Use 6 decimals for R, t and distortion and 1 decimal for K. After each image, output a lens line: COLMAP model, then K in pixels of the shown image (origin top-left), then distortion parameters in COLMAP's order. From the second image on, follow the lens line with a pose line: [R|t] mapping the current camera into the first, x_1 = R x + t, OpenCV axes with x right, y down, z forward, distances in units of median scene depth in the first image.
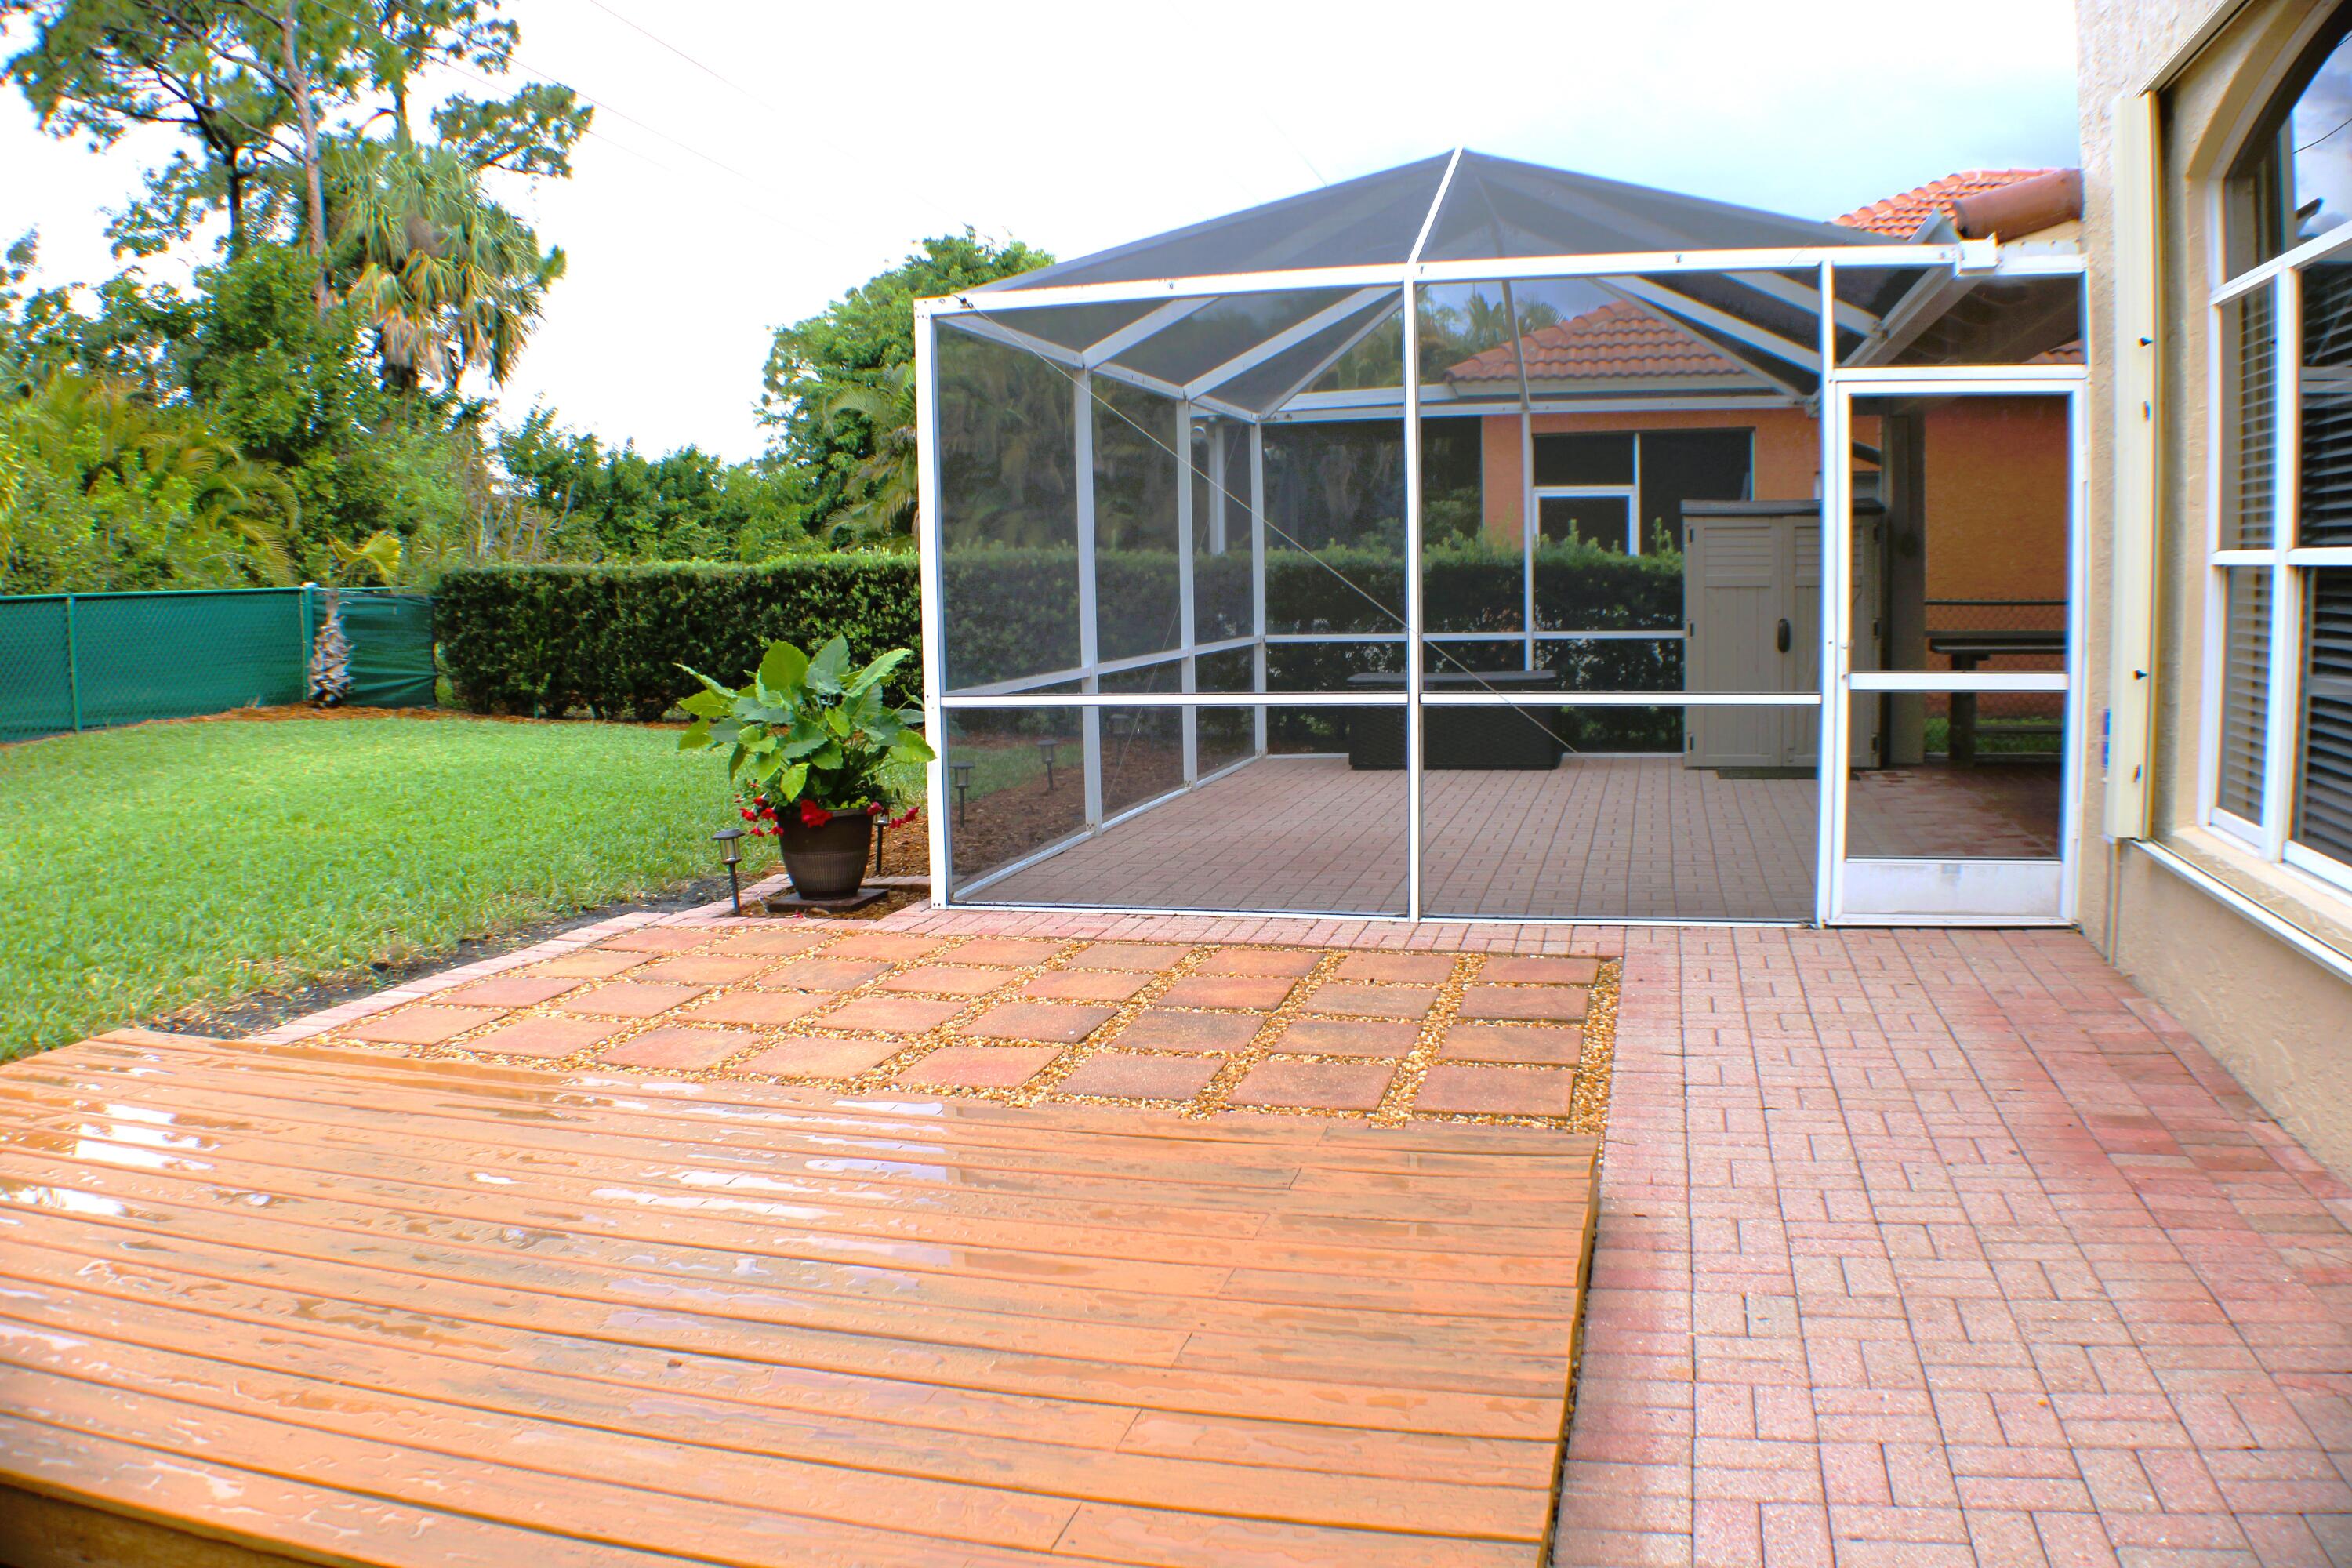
lens RADIAL K [[1755.7, 0, 1156.4], [0, 1755.7, 789.4], [0, 0, 1]] dist [-0.204361, 0.077244]
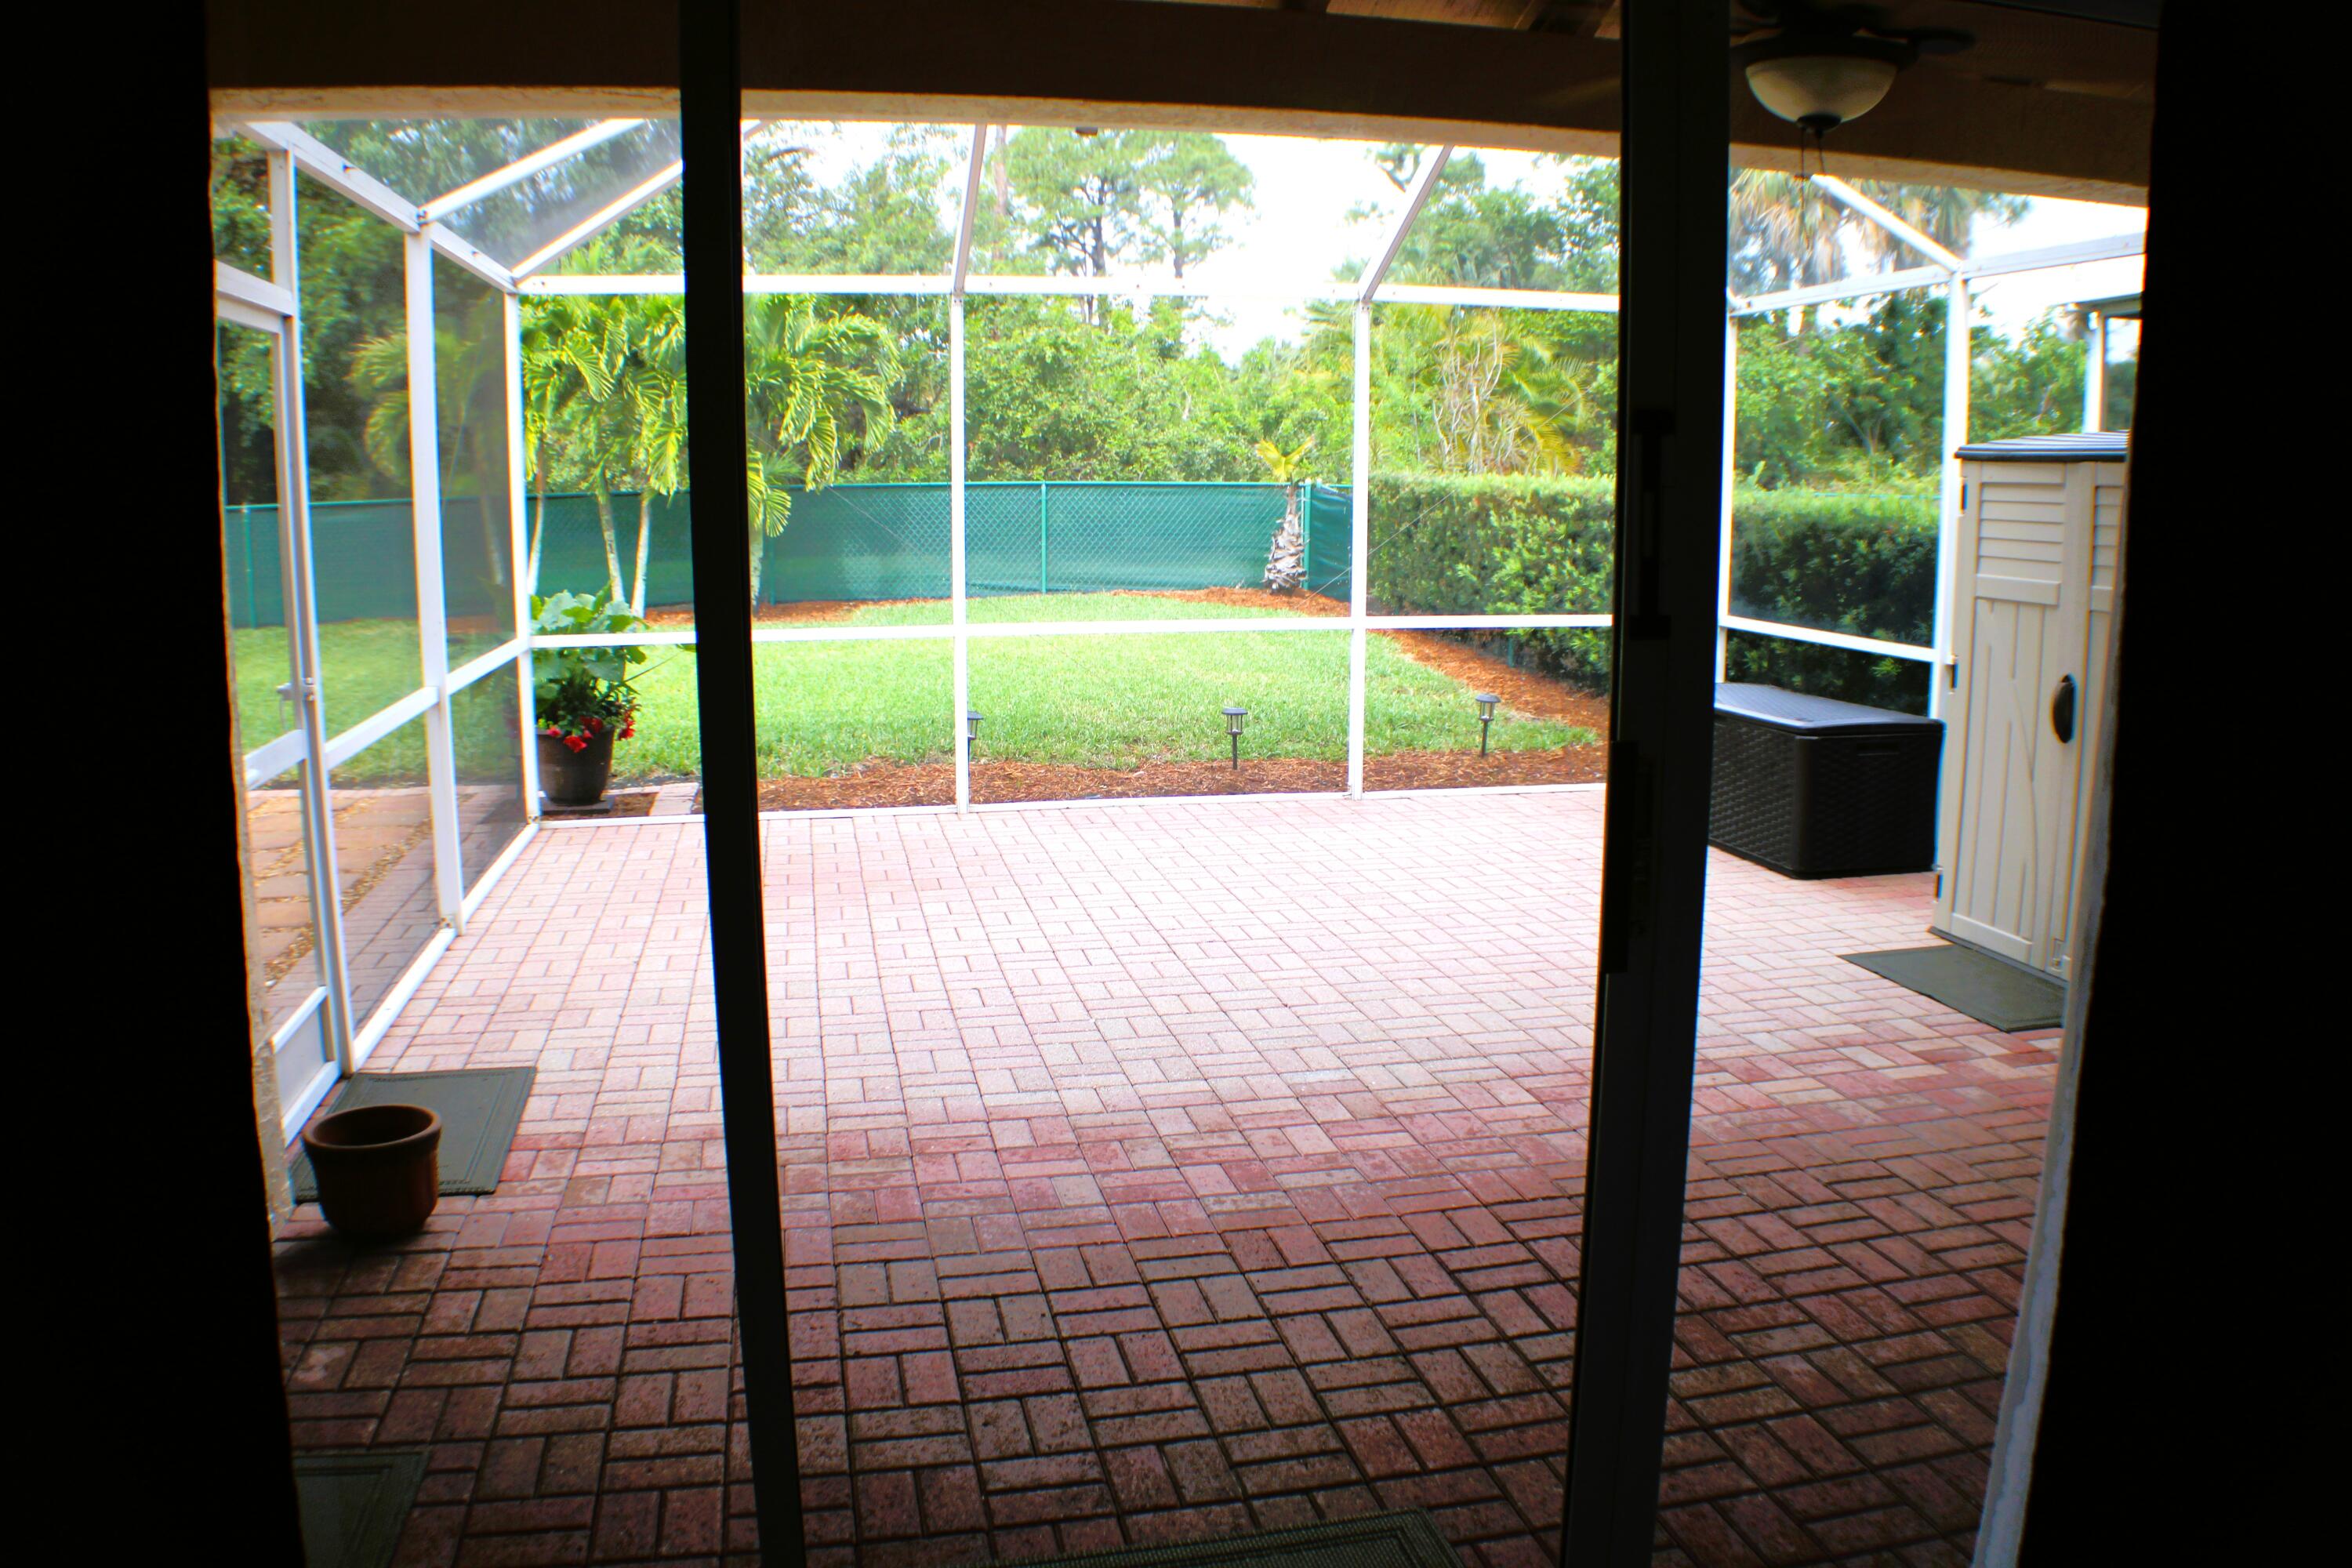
lens RADIAL K [[1755.7, 0, 1208.1], [0, 1755.7, 781.9], [0, 0, 1]] dist [-0.204361, 0.077244]
pose [[0.490148, 0.174048, -0.854085, 0.603986], [-0.121108, 0.983956, 0.131011, -0.092149], [0.863184, 0.039222, 0.503363, 0.493684]]
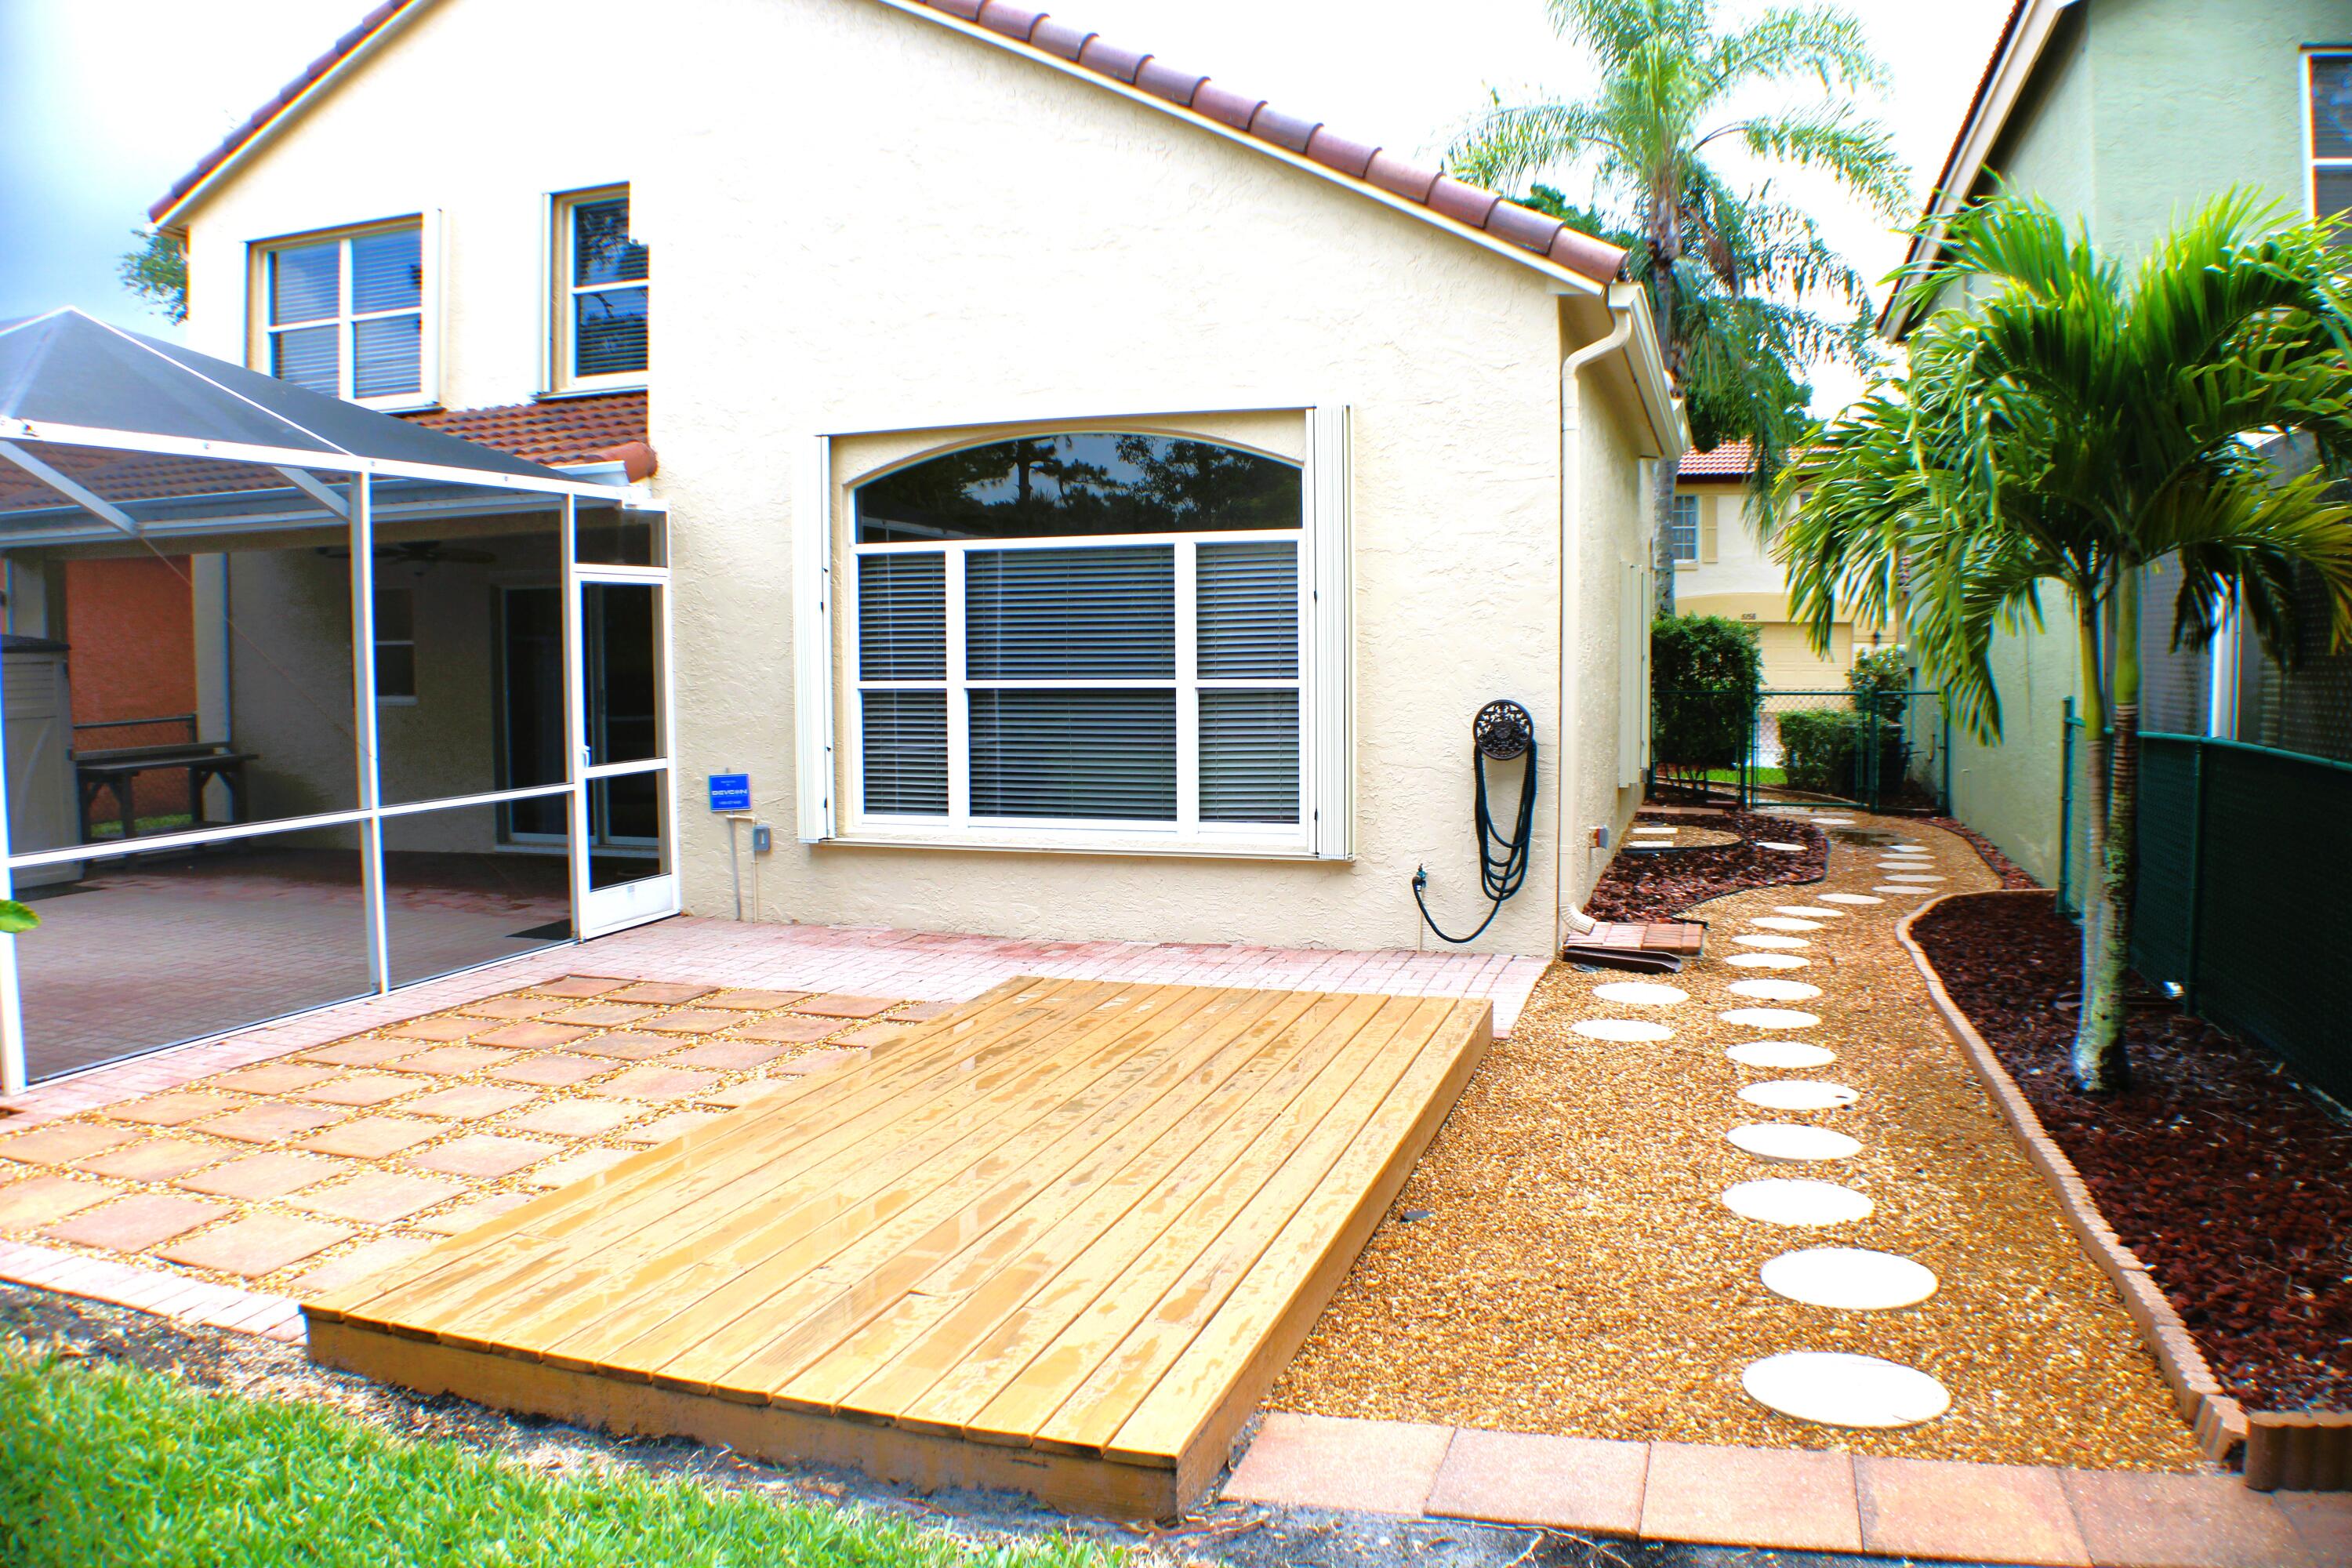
lens RADIAL K [[1755.7, 0, 1217.2], [0, 1755.7, 789.7], [0, 0, 1]] dist [-0.204361, 0.077244]
pose [[0.009443, -0.060387, 0.998130, -0.553403], [0.128317, 0.989996, 0.058681, -0.032751], [-0.991688, 0.127523, 0.017097, 0.214844]]
